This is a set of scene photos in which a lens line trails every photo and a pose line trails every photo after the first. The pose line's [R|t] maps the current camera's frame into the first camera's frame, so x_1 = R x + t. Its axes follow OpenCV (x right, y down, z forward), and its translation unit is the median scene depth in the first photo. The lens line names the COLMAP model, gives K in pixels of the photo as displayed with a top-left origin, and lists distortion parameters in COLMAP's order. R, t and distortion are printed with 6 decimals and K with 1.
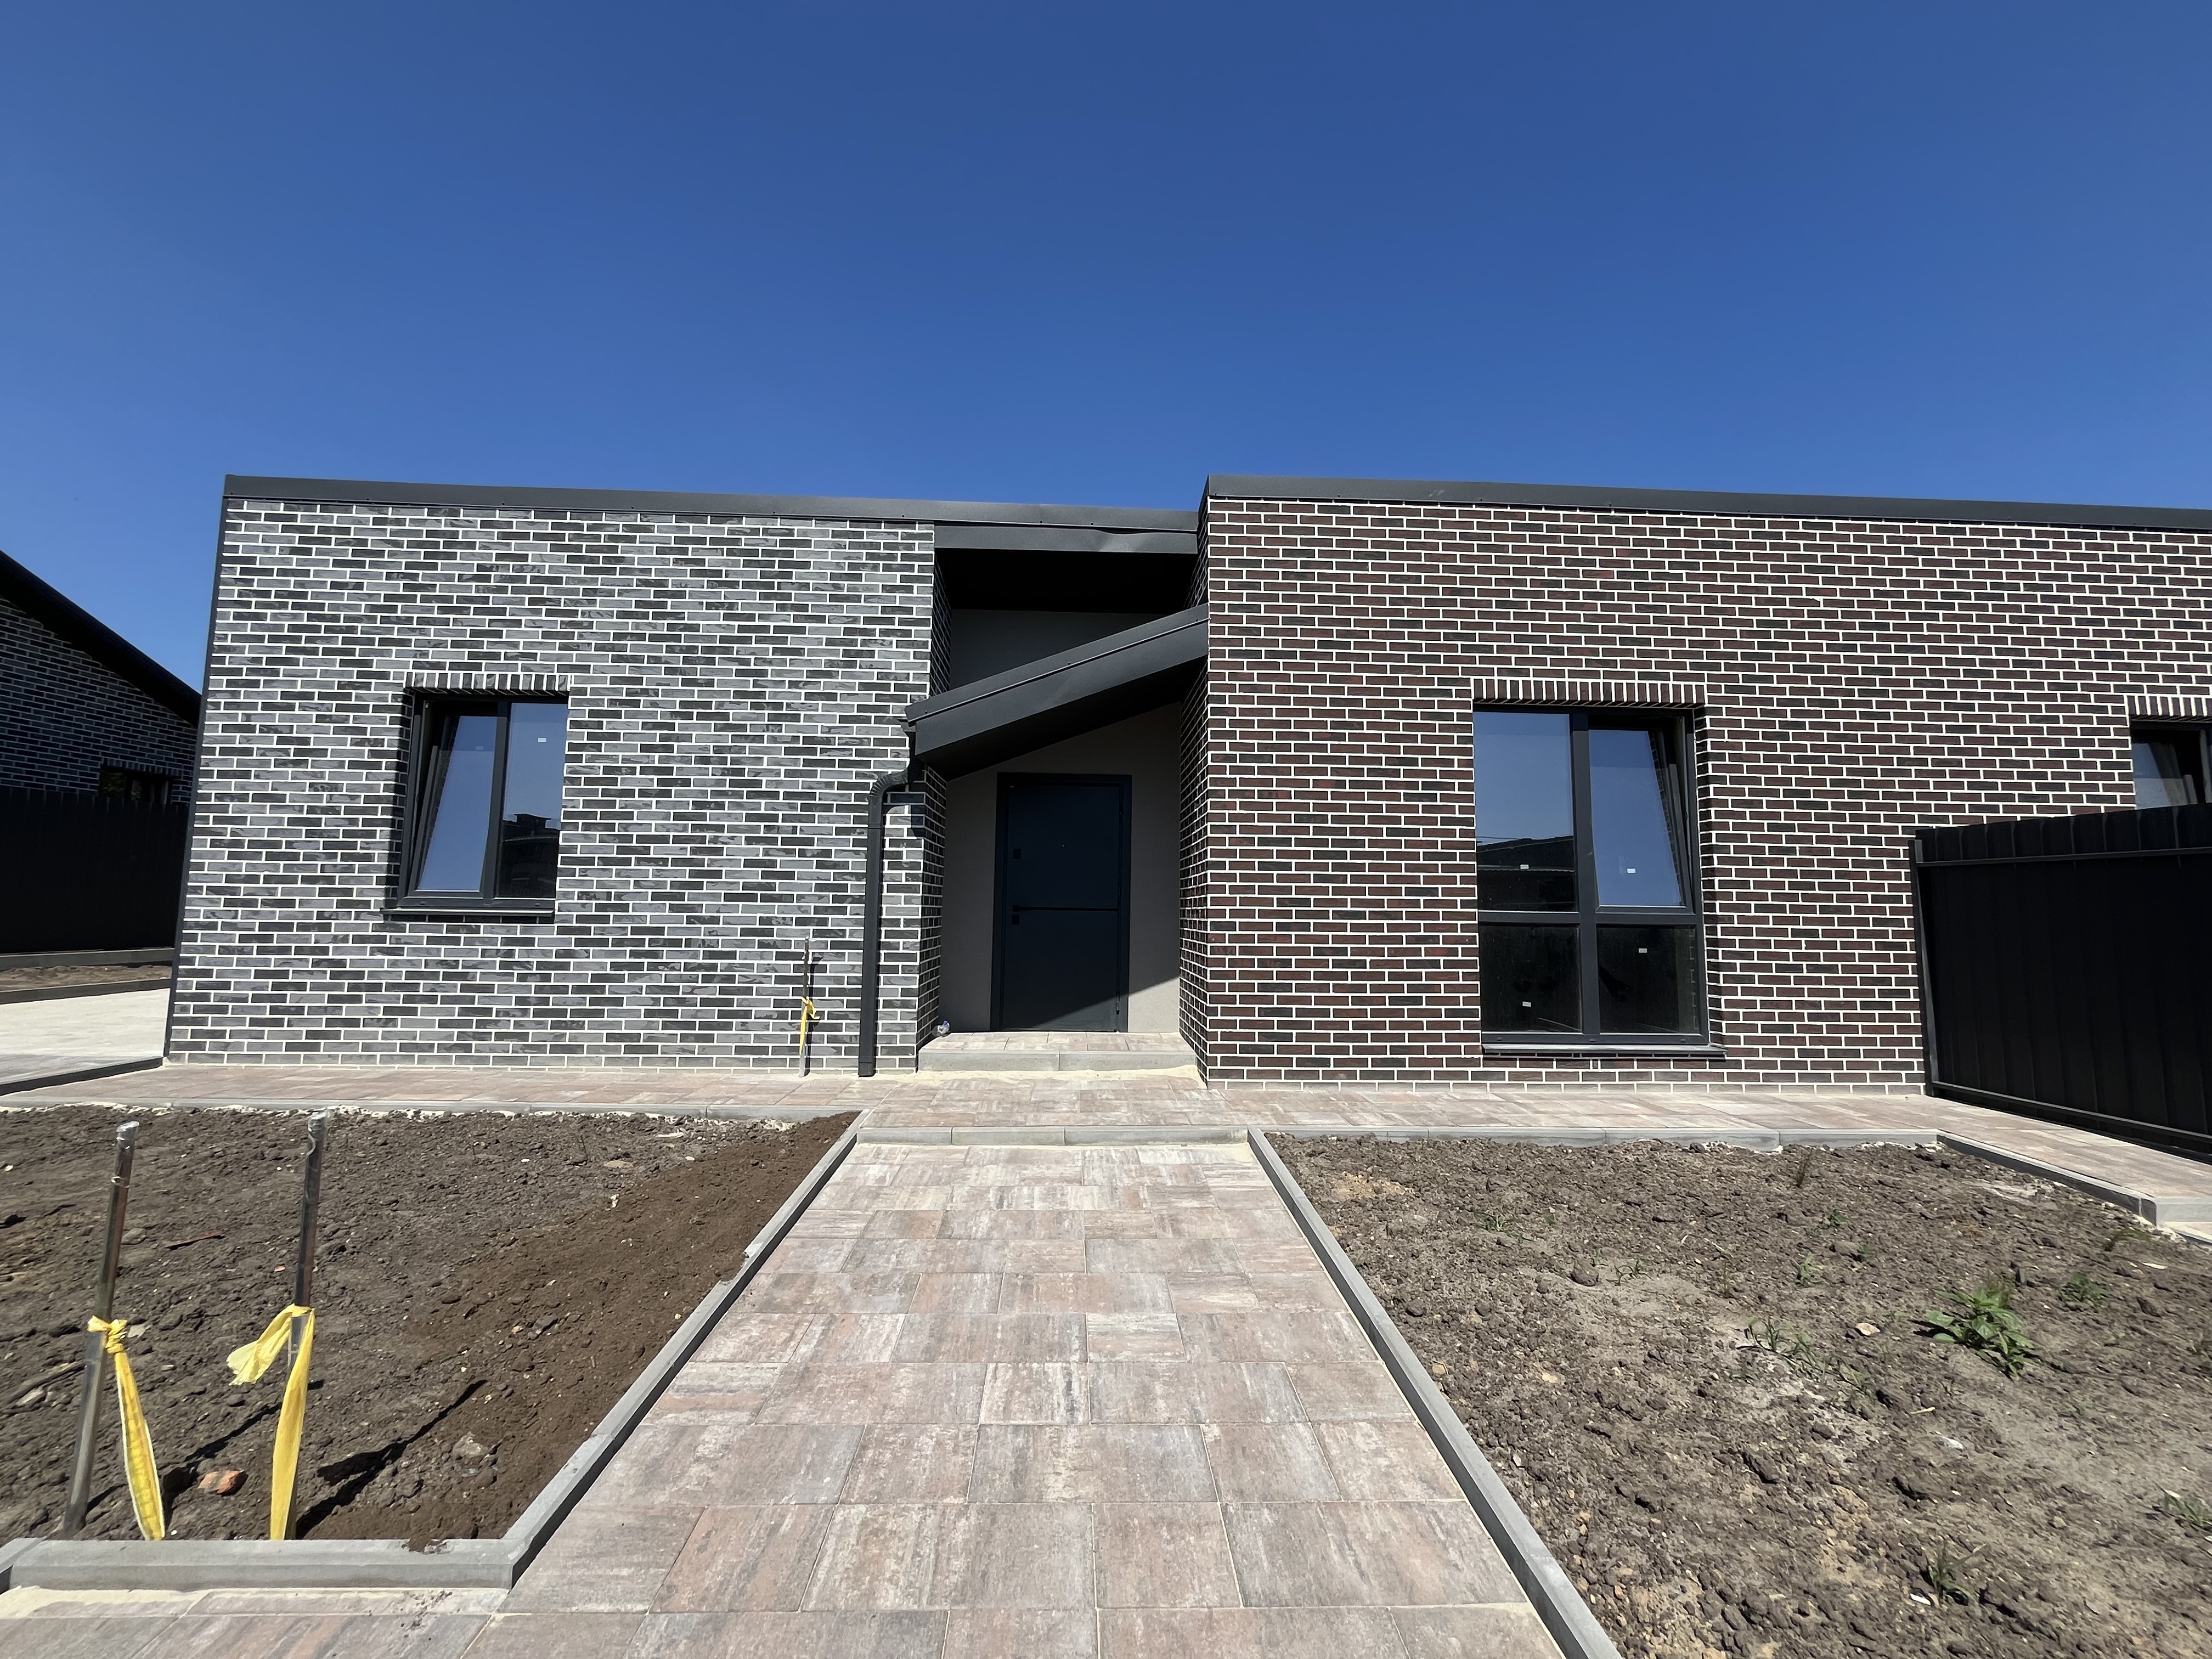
lens RADIAL K [[895.3, 0, 1104.4], [0, 895.3, 828.1], [0, 0, 1]] dist [-0.002558, 0.000330]
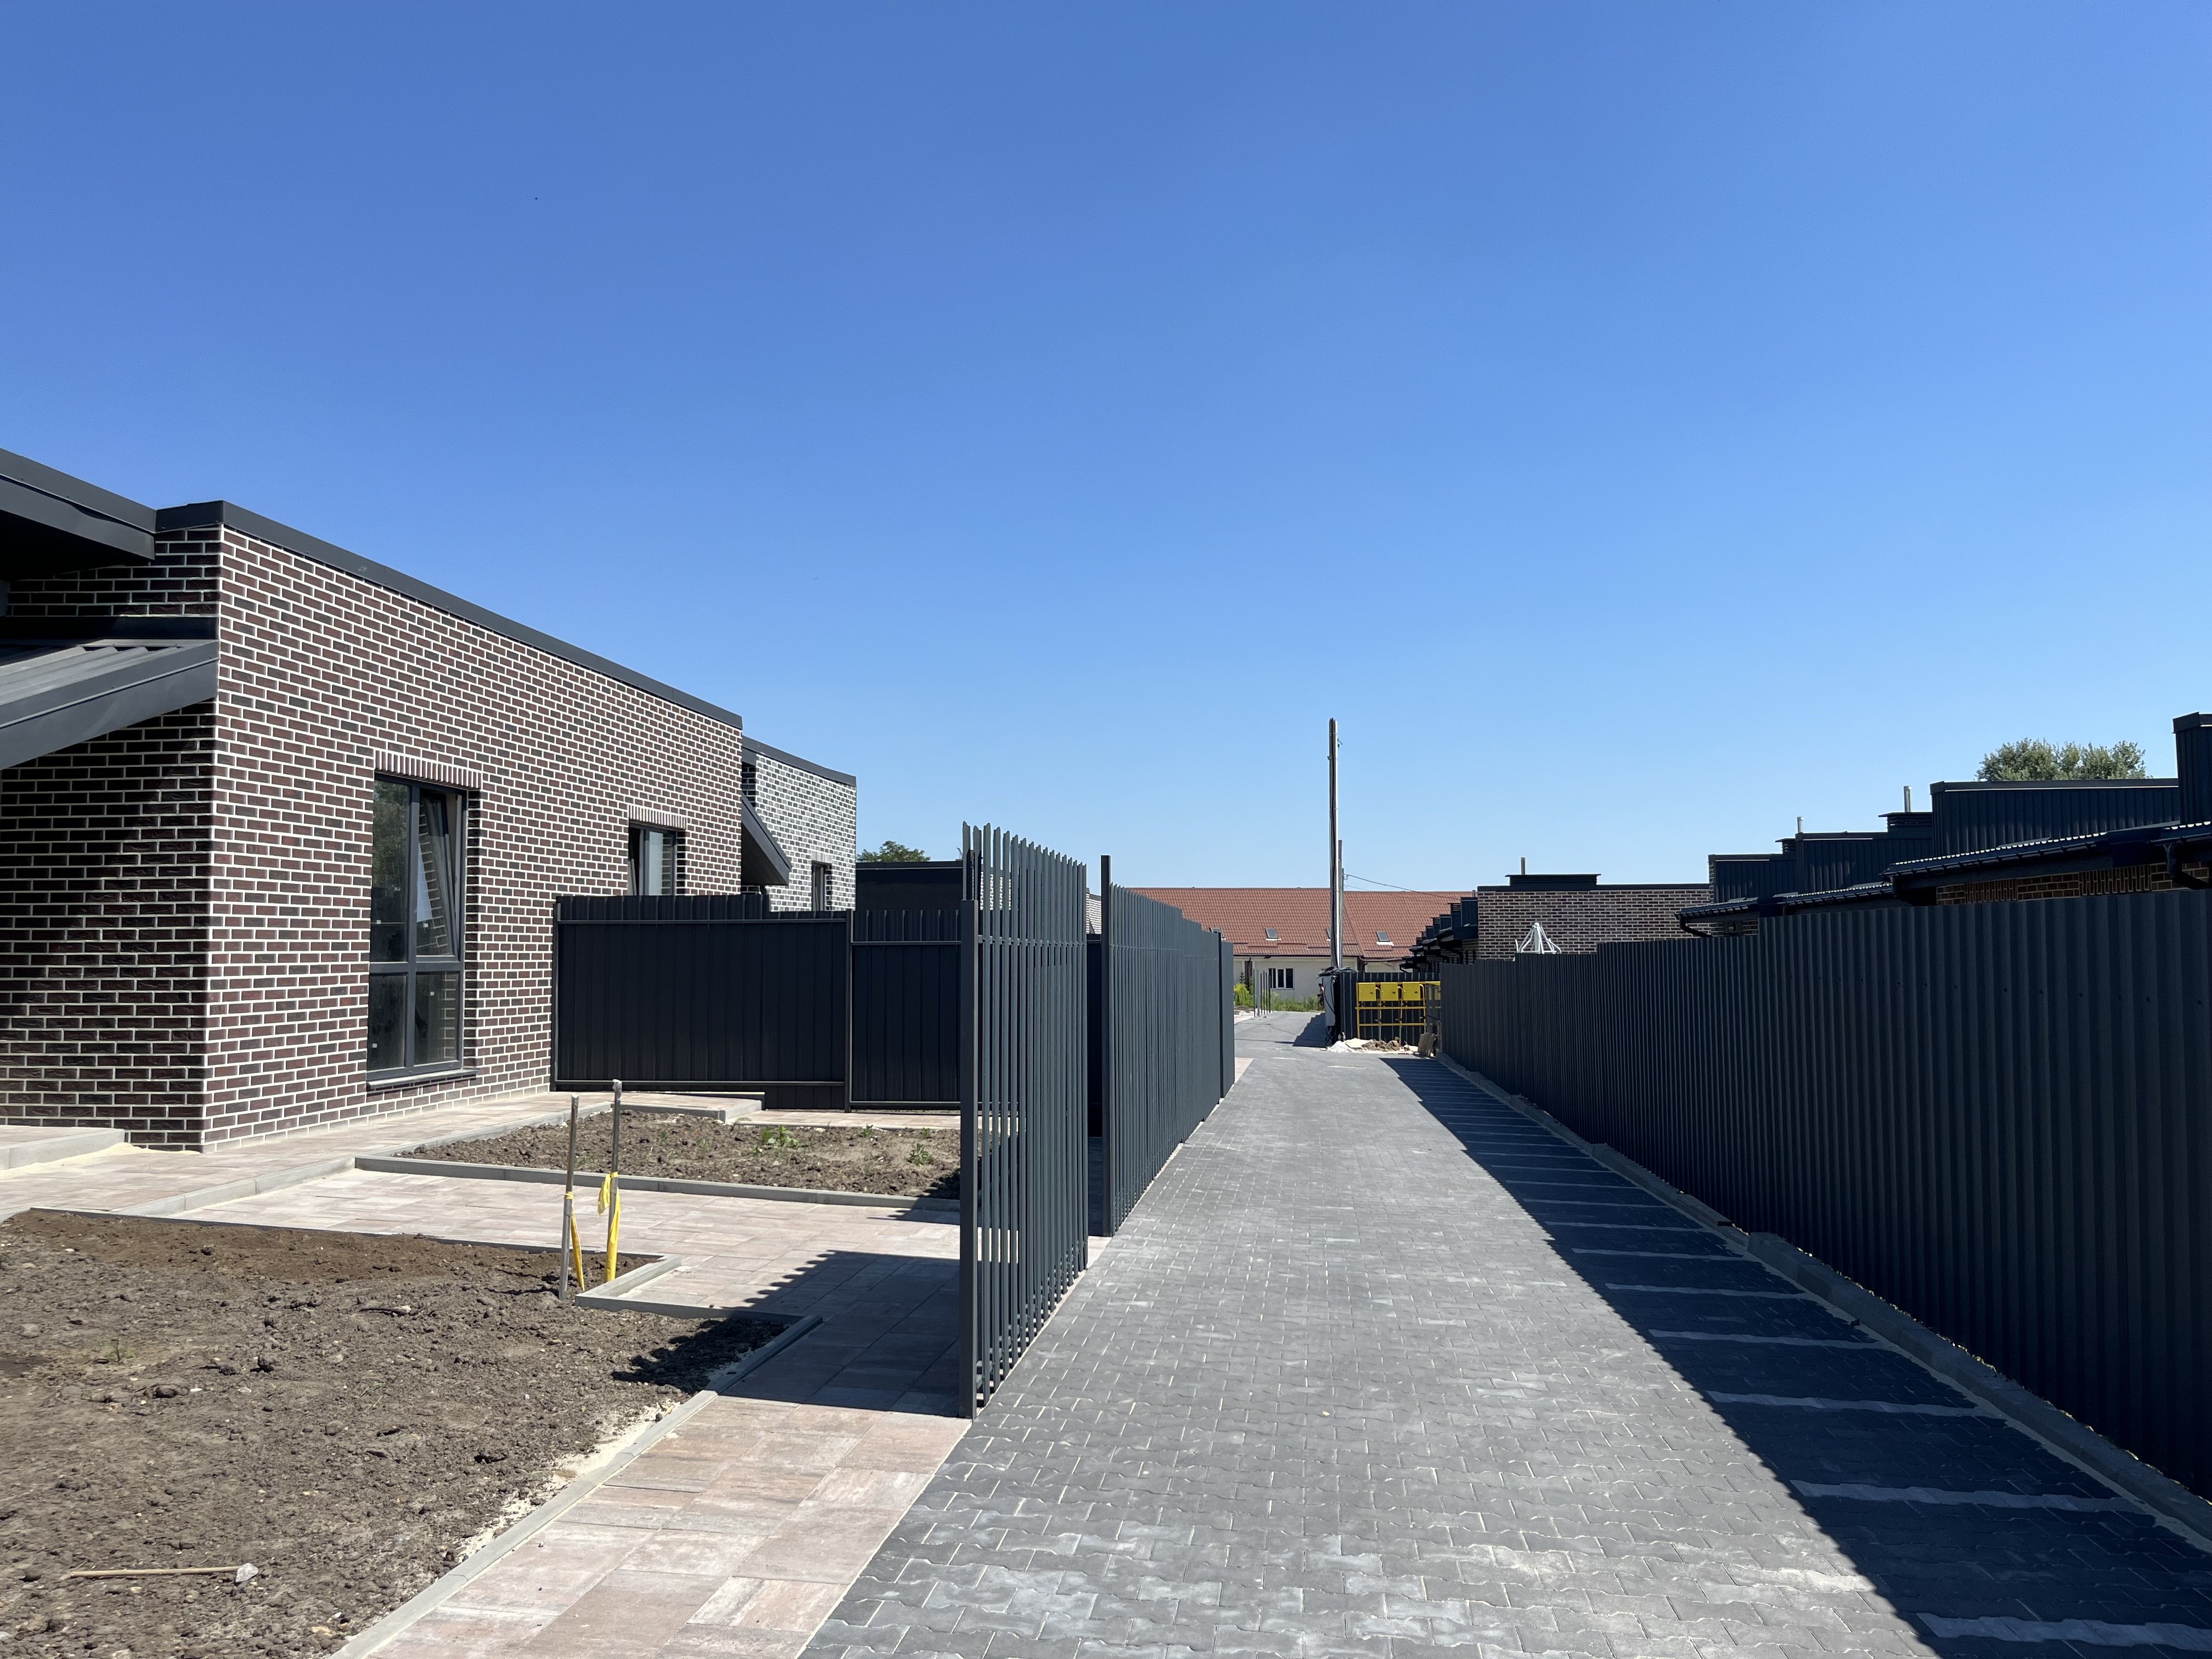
lens RADIAL K [[1675.3, 0, 1094.2], [0, 1675.3, 845.9], [0, 0, 1]] dist [0.068853, -0.101358]
pose [[0.168024, 0.048284, 0.984600, -1.463291], [-0.087825, 0.995561, -0.033834, -0.058230], [-0.981863, -0.080788, 0.171519, -0.221291]]
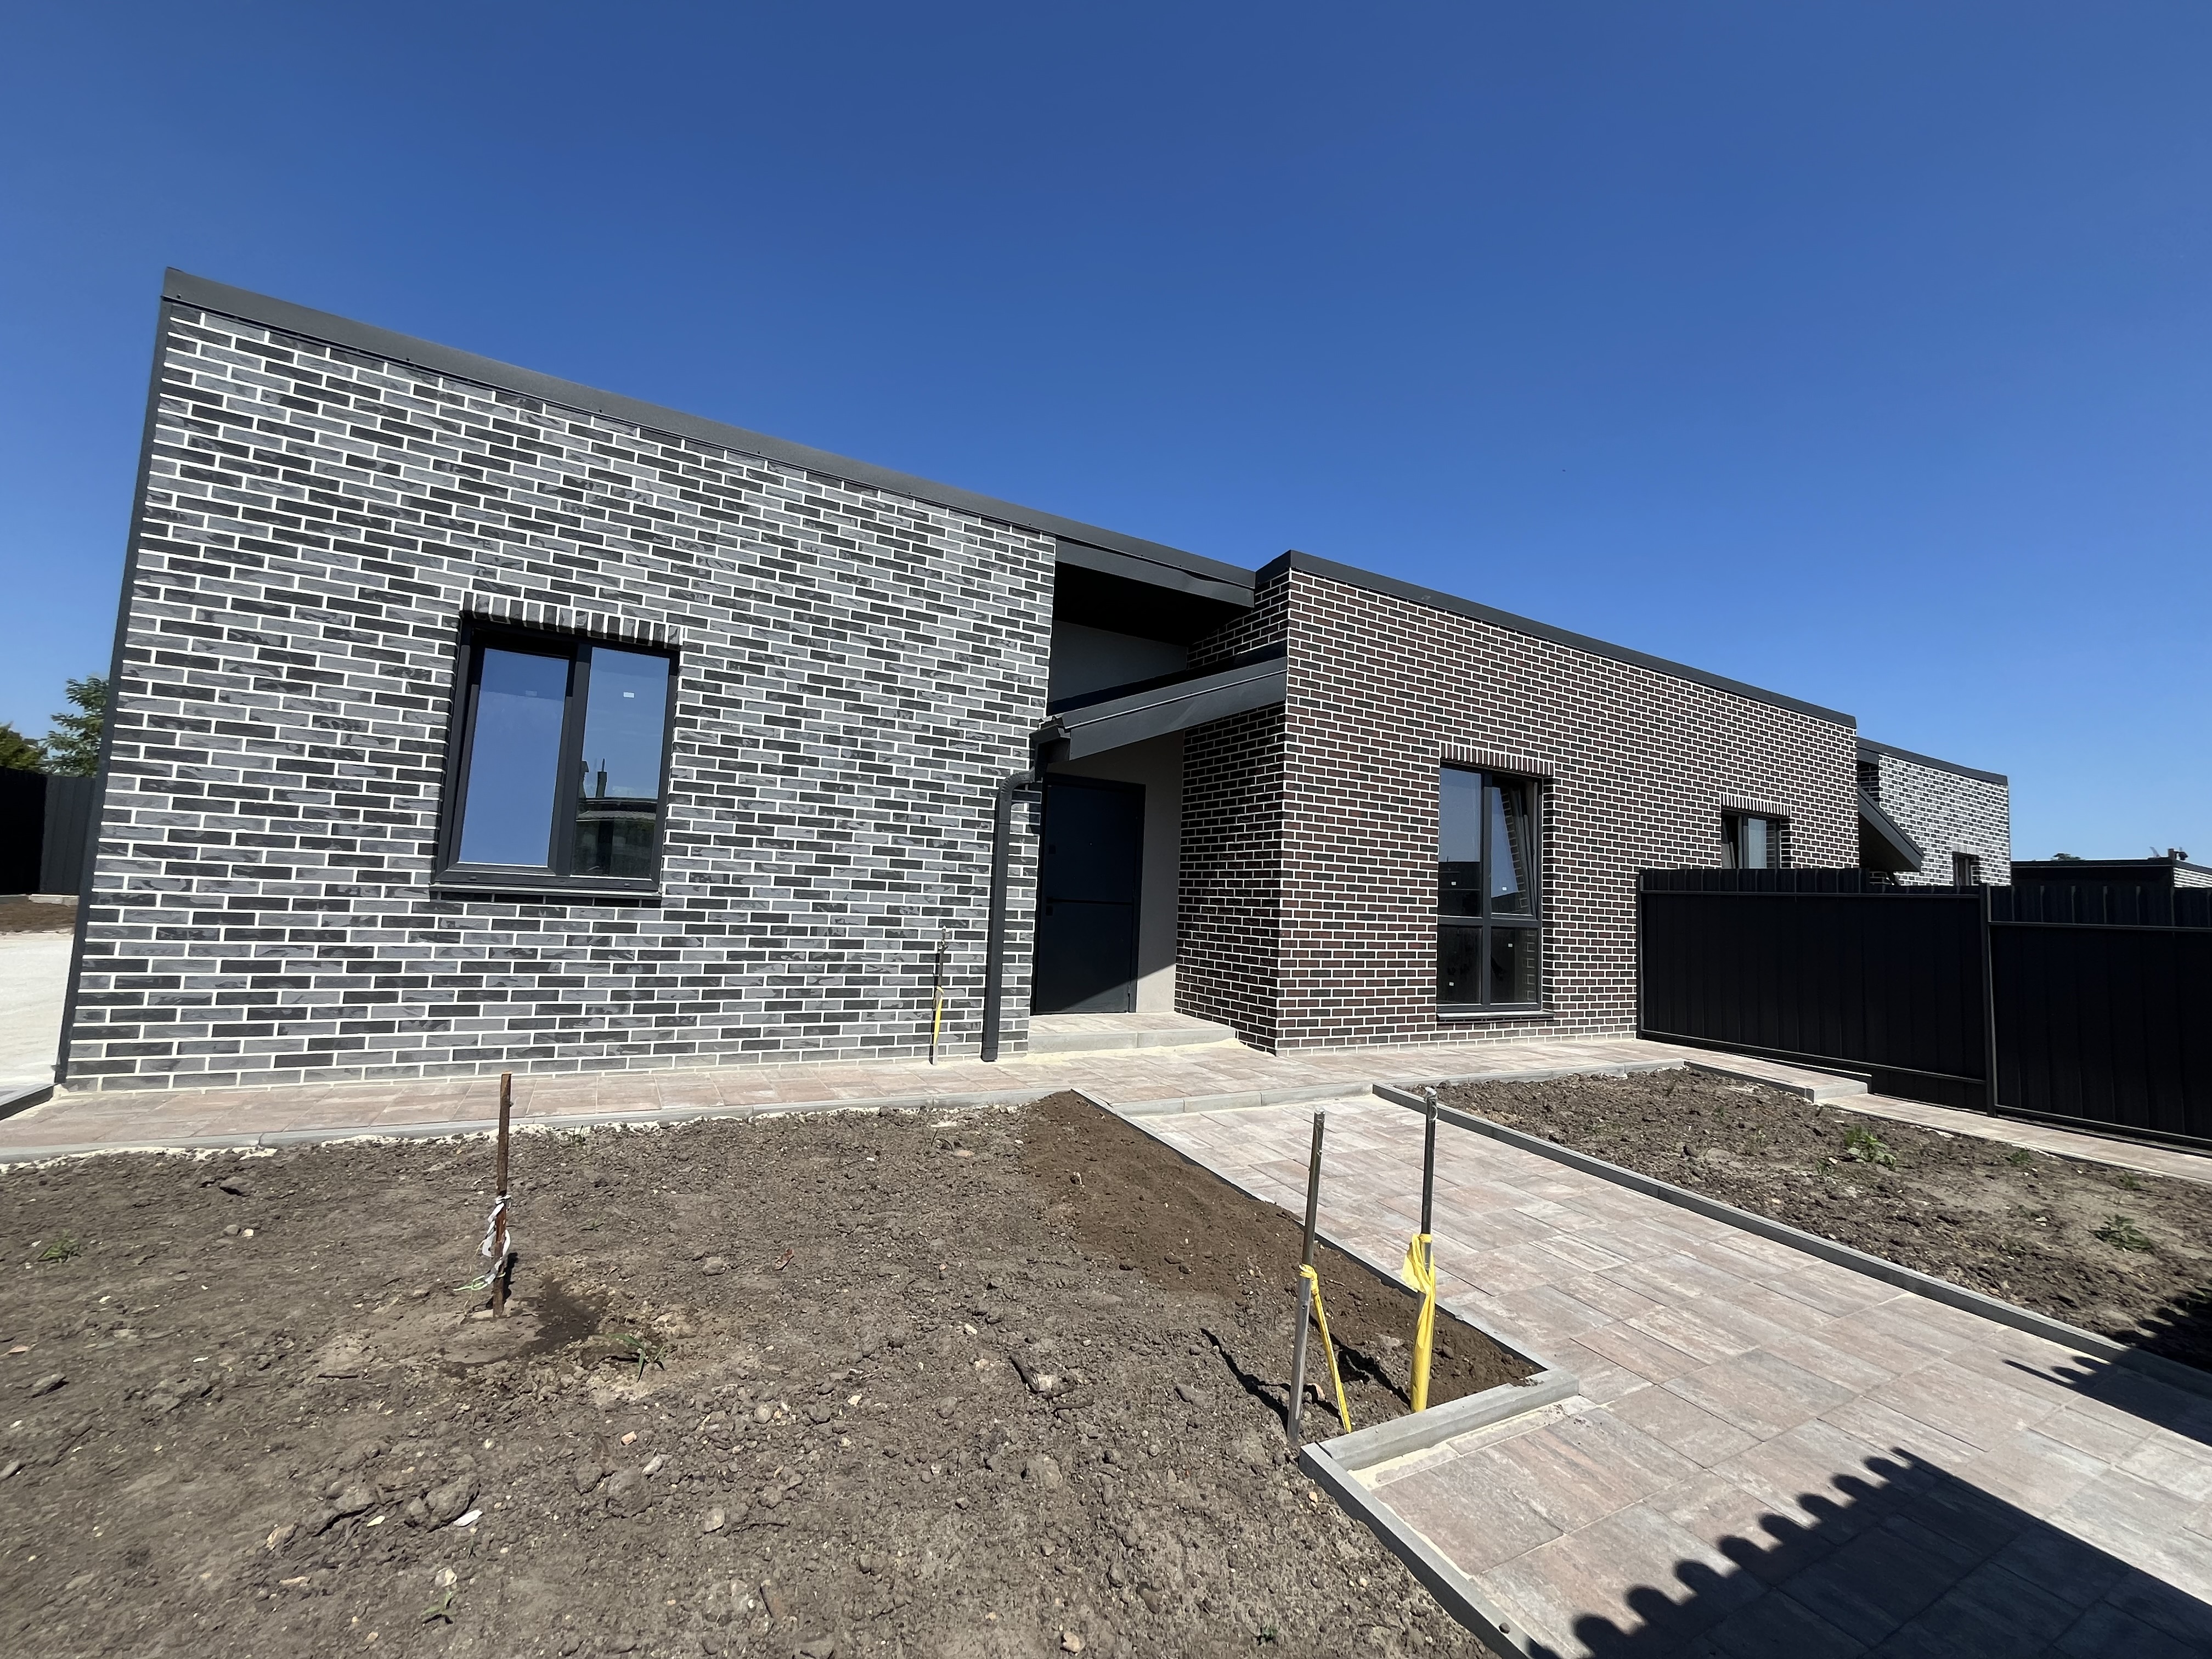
lens RADIAL K [[895.3, 0, 1106.8], [0, 895.3, 827.6], [0, 0, 1]] dist [-0.002558, 0.000330]
pose [[0.894546, 0.063988, 0.442372, -0.621938], [-0.075501, 0.997110, 0.008446, -0.013401], [-0.440553, -0.040955, 0.896792, 0.014319]]
